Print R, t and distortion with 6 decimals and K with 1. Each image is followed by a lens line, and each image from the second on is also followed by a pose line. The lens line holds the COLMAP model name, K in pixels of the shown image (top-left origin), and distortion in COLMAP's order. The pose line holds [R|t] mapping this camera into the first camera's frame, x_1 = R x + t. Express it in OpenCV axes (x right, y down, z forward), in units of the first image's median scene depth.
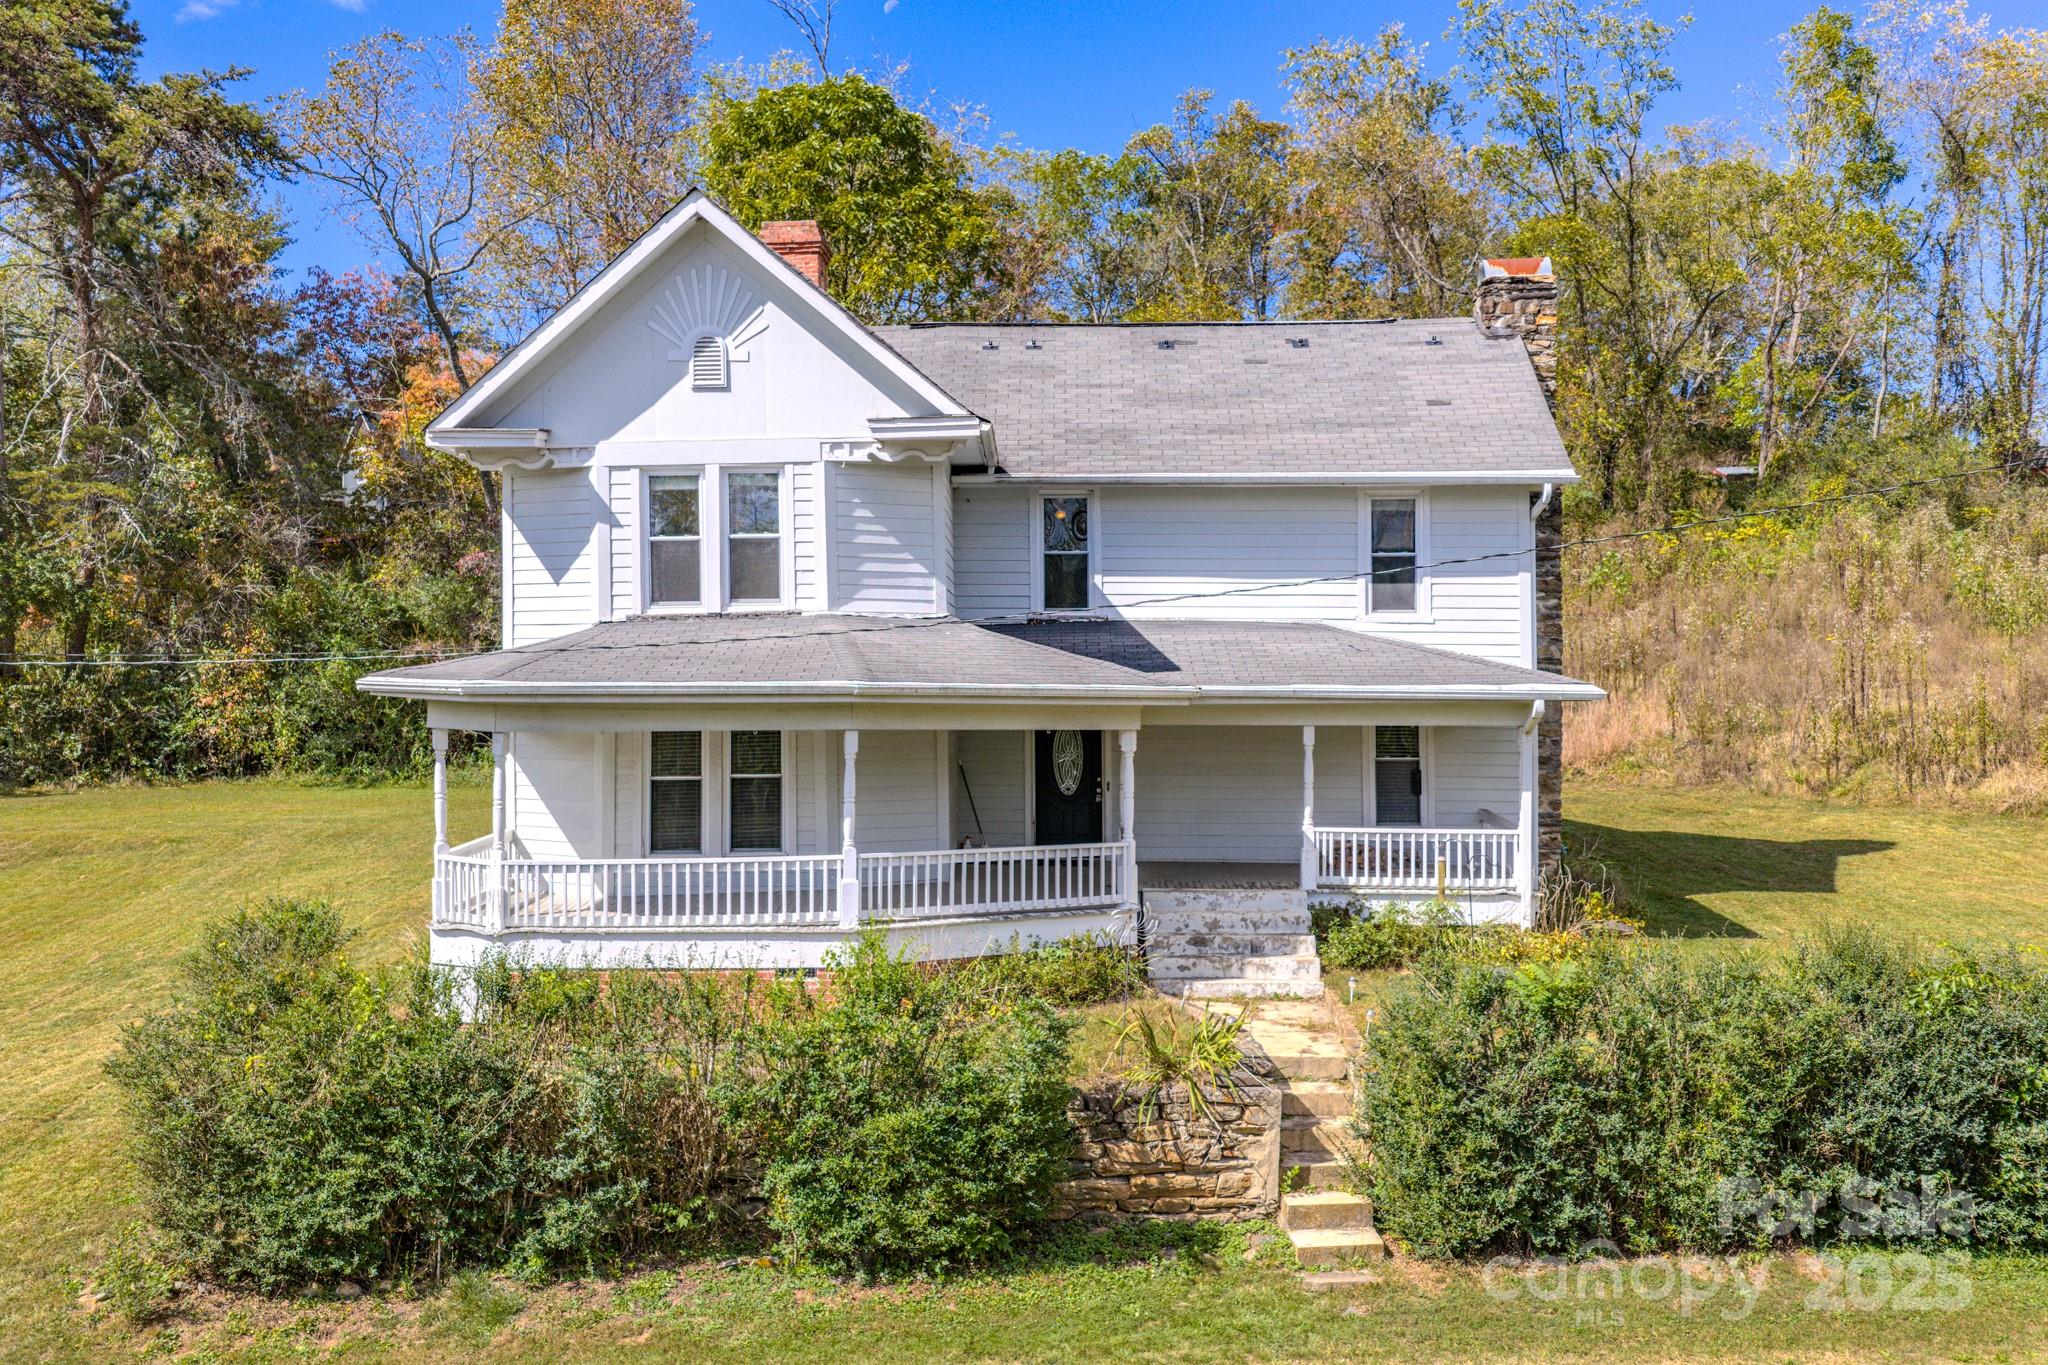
lens RADIAL K [[1677.4, 0, 1022.8], [0, 1677.4, 677.5], [0, 0, 1]] dist [0.003749, -0.016222]
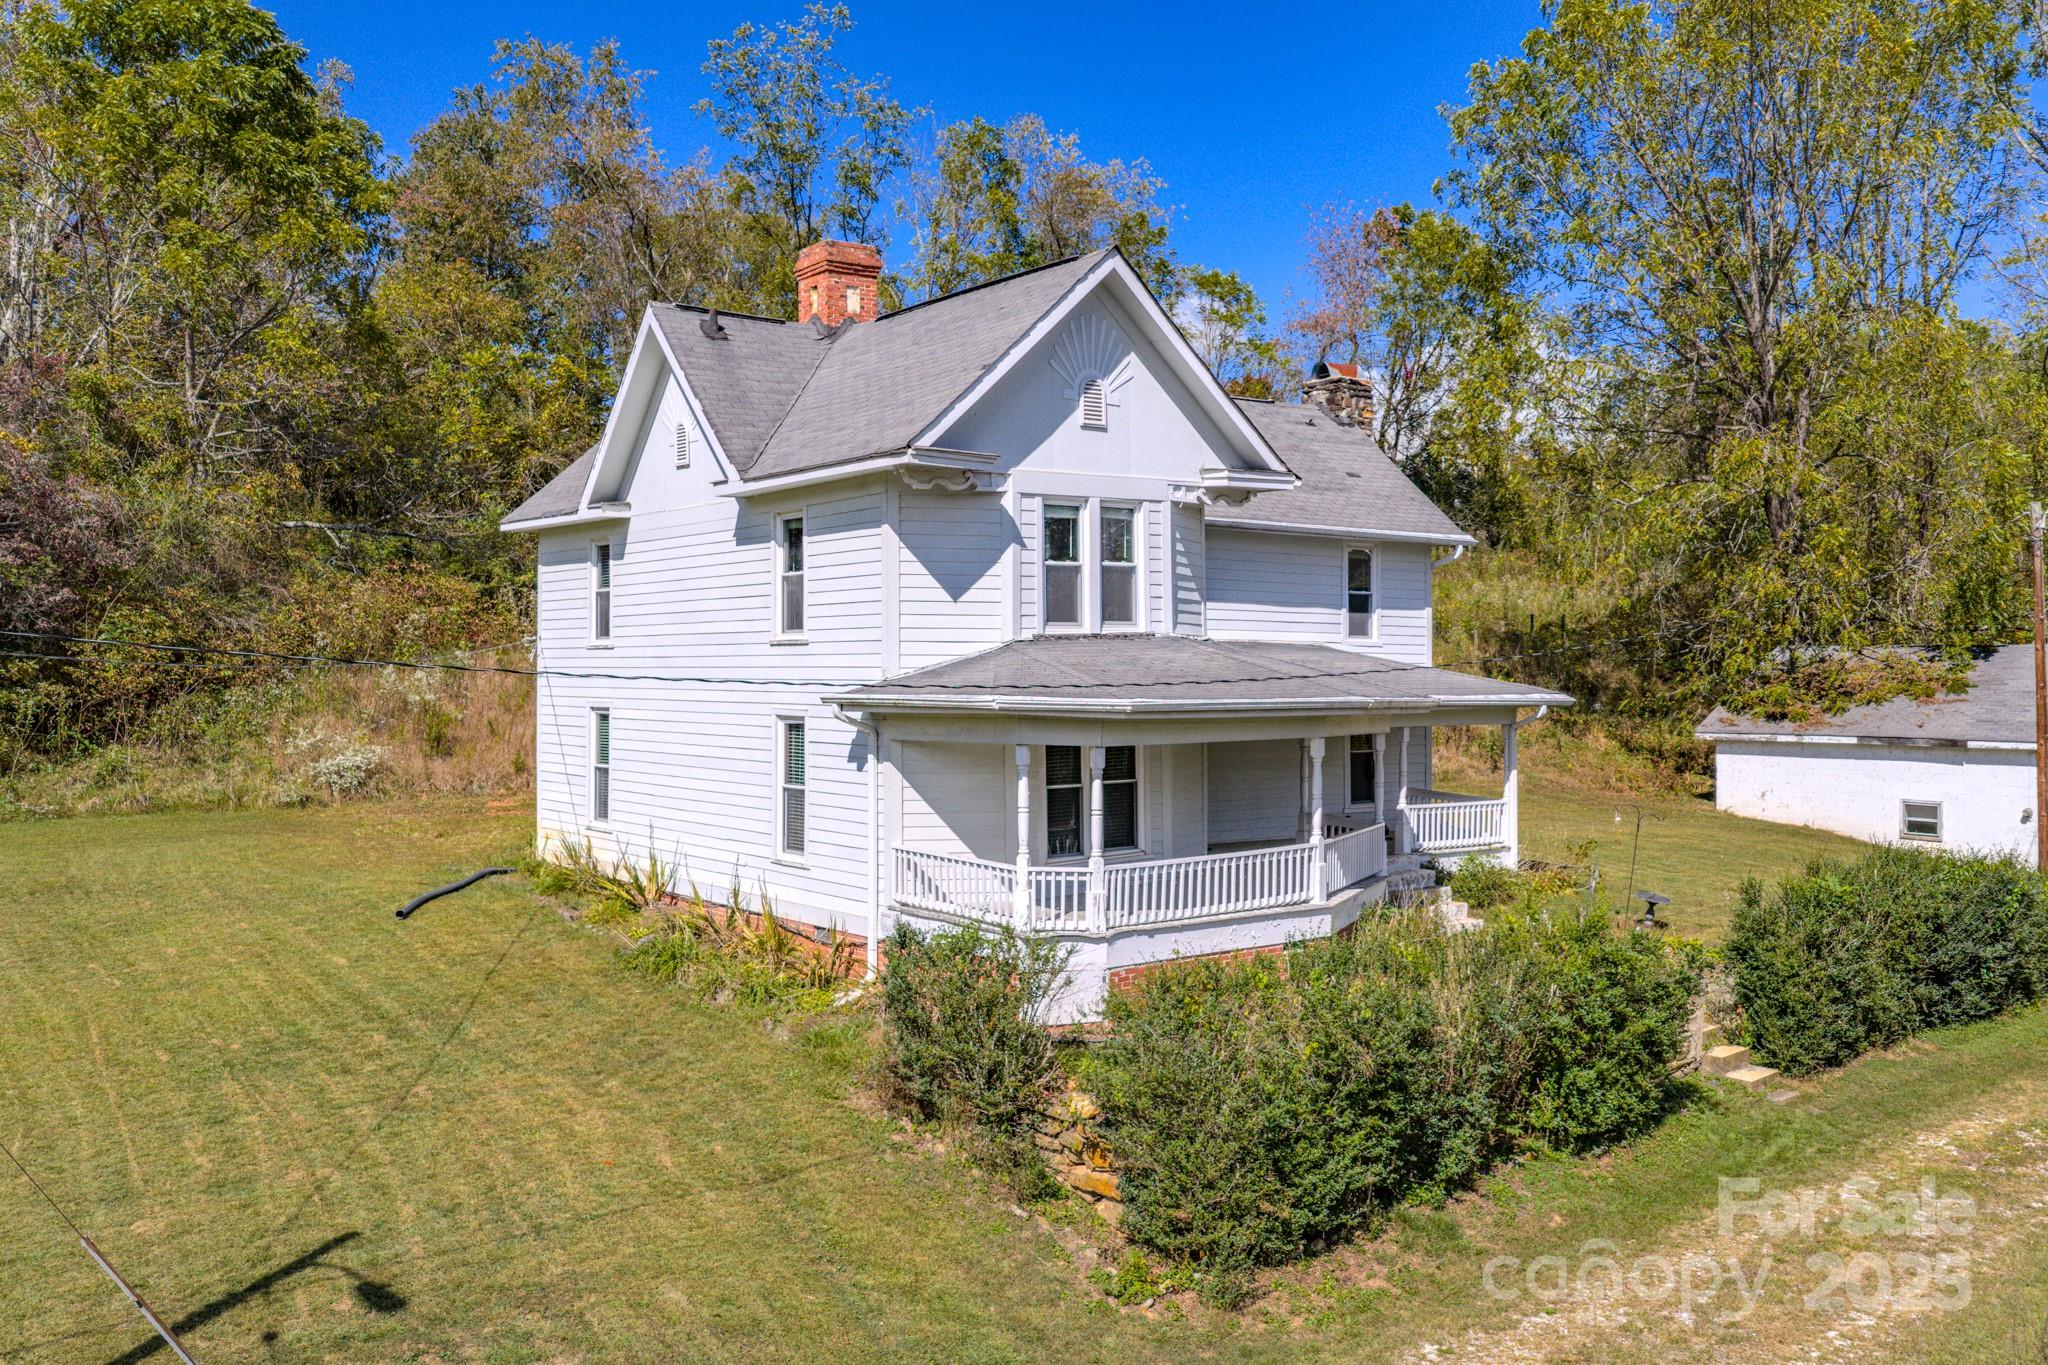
lens RADIAL K [[1677.4, 0, 1019.6], [0, 1677.4, 681.9], [0, 0, 1]] dist [0.003749, -0.016222]
pose [[0.777604, -0.003972, 0.628742, -0.905368], [0.000741, 0.999985, 0.005401, -0.012963], [-0.628754, -0.003735, 0.777595, 0.182438]]
